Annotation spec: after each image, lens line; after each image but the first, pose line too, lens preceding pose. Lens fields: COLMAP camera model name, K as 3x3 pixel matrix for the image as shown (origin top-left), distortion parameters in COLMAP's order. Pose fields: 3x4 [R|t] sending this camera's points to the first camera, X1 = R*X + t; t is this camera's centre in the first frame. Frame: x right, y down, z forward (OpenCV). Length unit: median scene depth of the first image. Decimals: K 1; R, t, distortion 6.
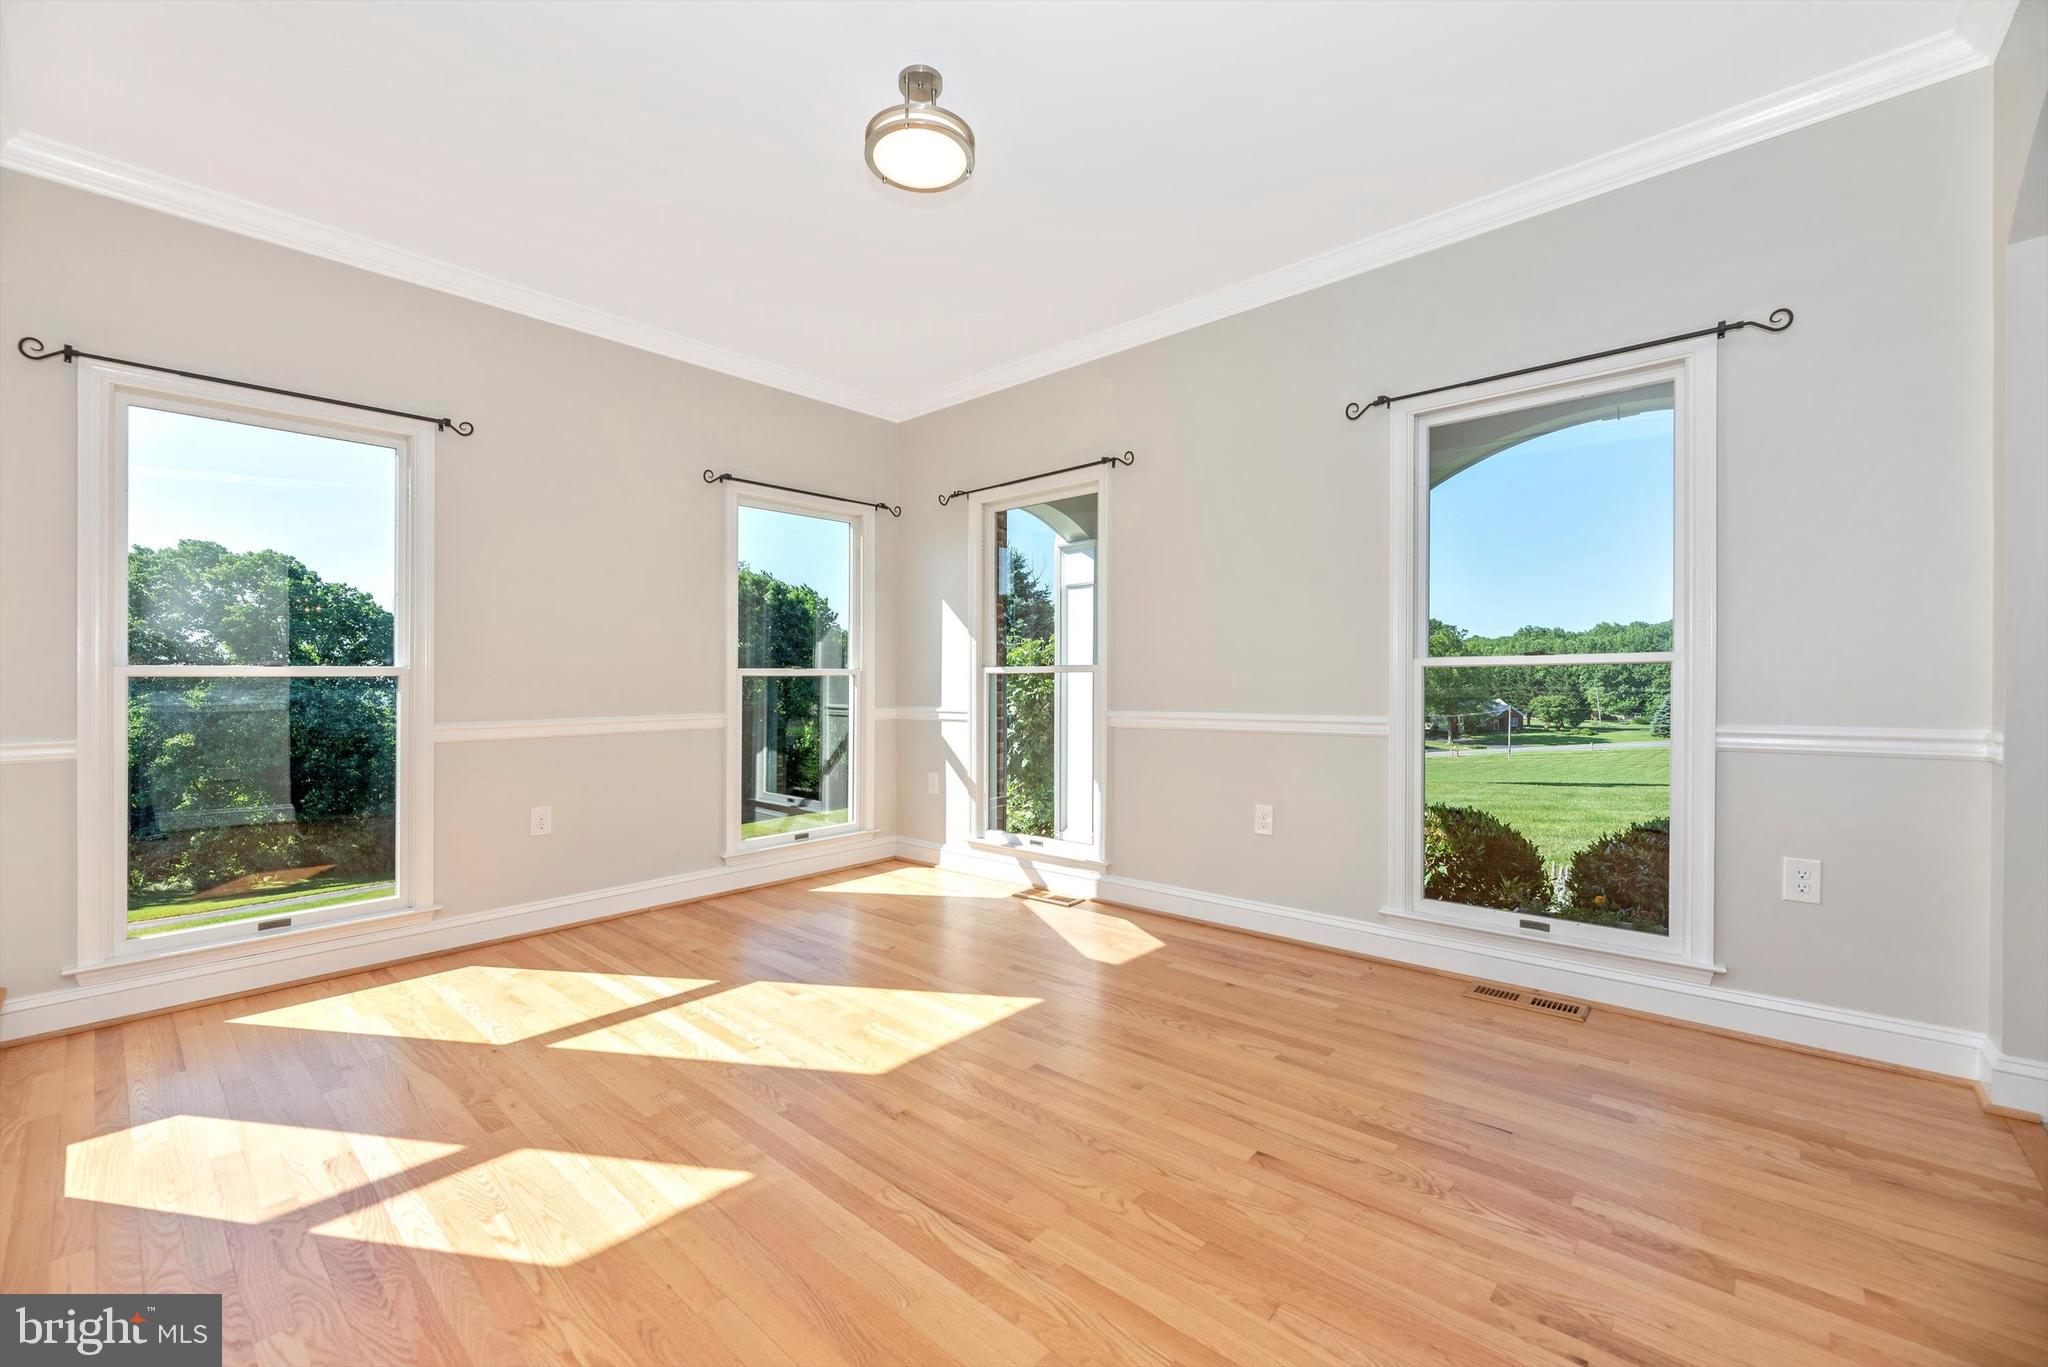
lens RADIAL K [[822.6, 0, 1016.3], [0, 822.6, 684.5], [0, 0, 1]] dist [0.001096, 0.001190]
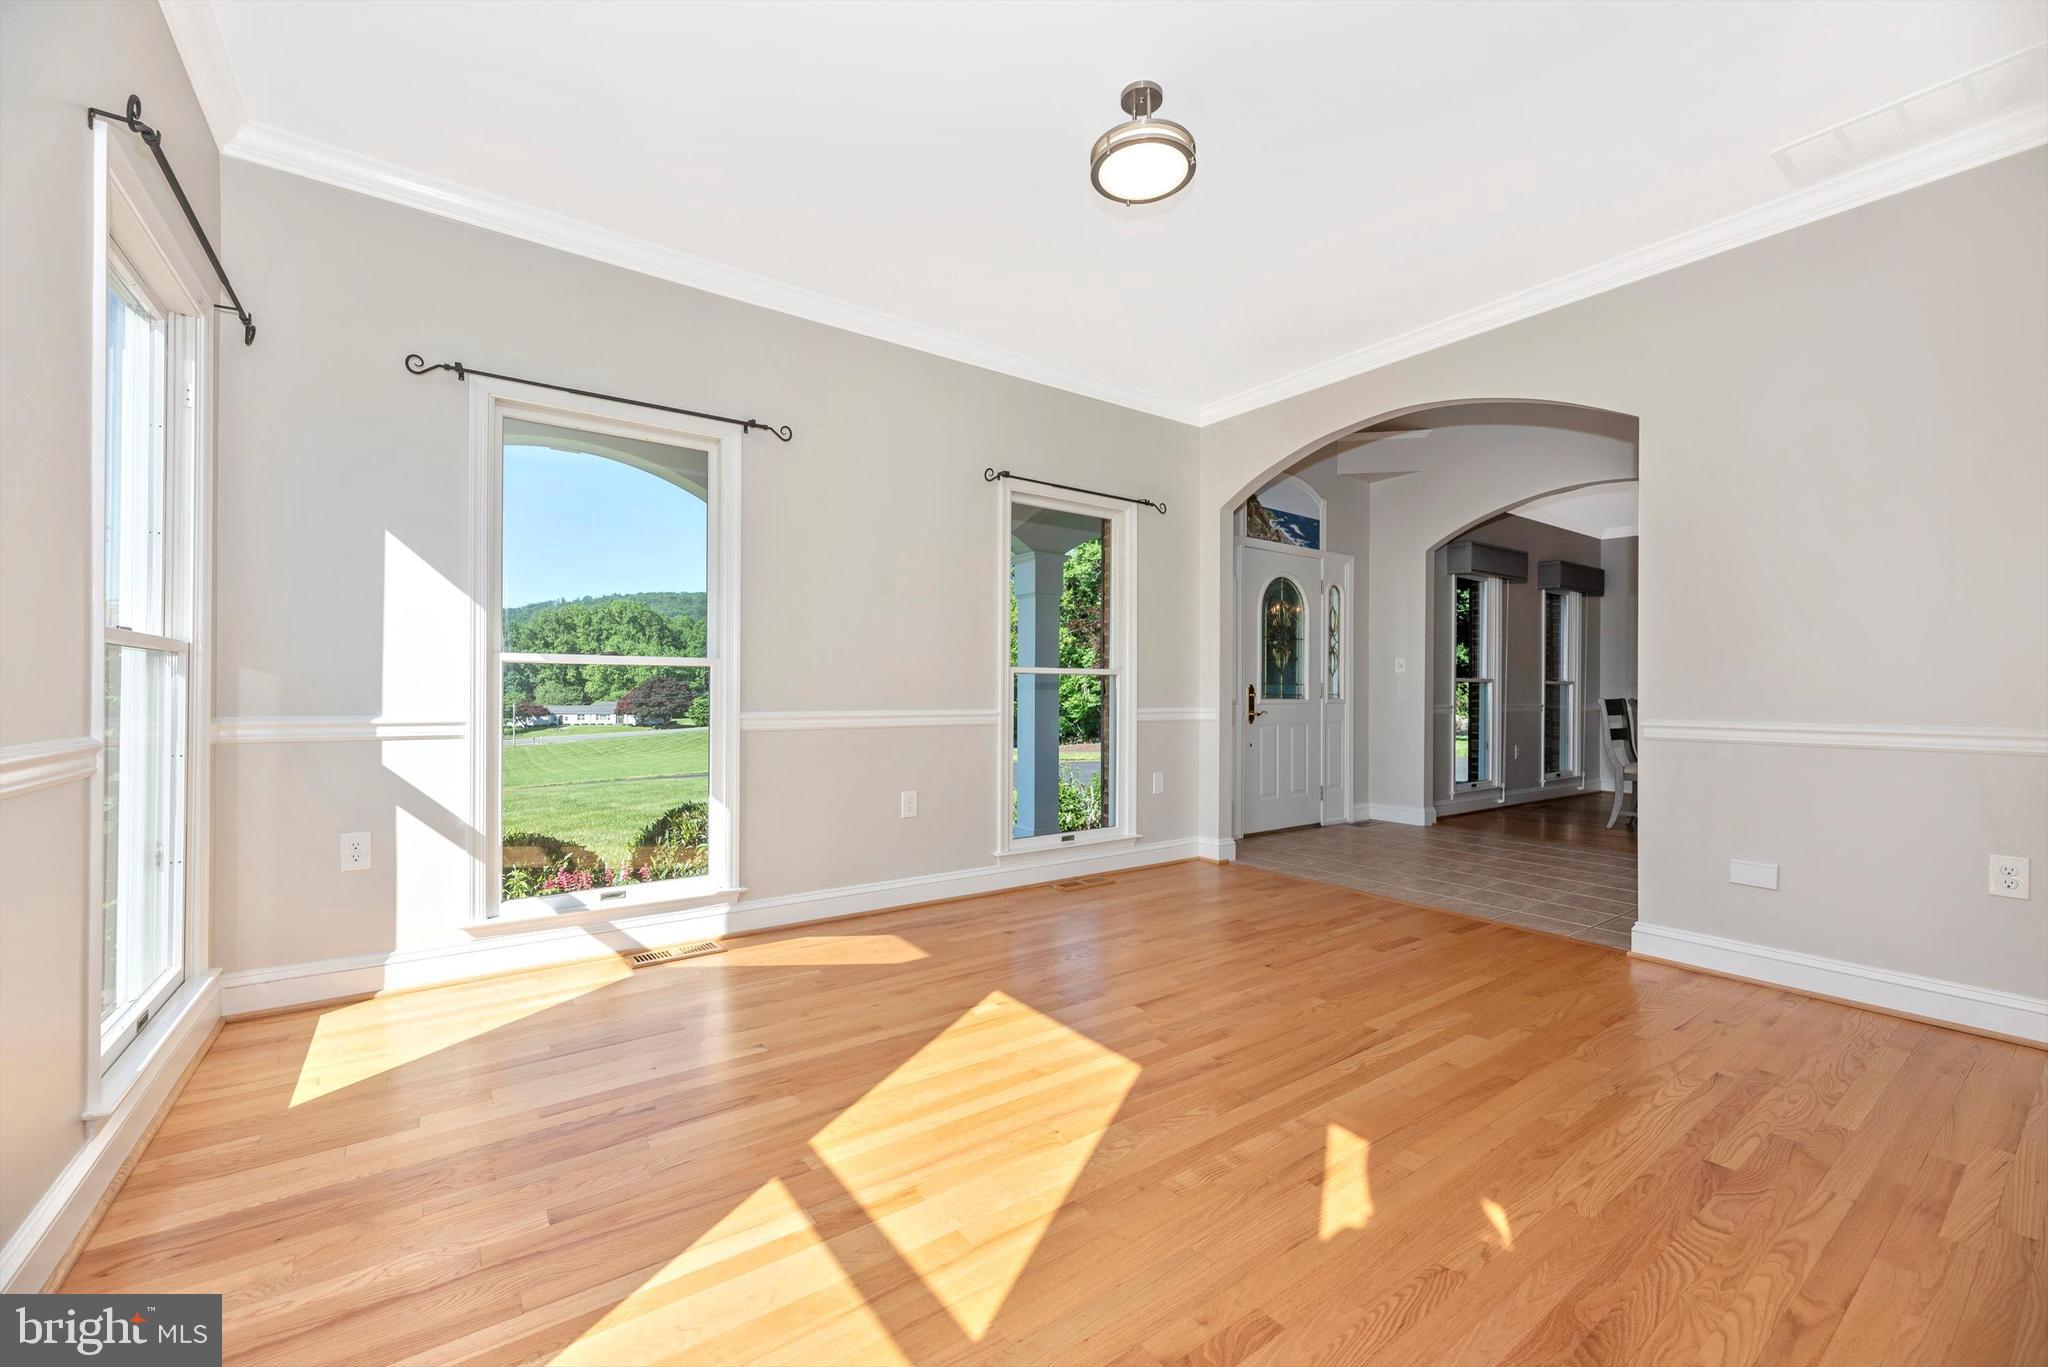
lens RADIAL K [[822.6, 0, 1016.4], [0, 822.6, 696.4], [0, 0, 1]] dist [0.001096, 0.001190]
pose [[0.215753, 0.005192, 0.976434, -0.664078], [-0.004050, 0.999982, -0.004422, 0.017885], [-0.976440, -0.003000, 0.215770, 0.529330]]
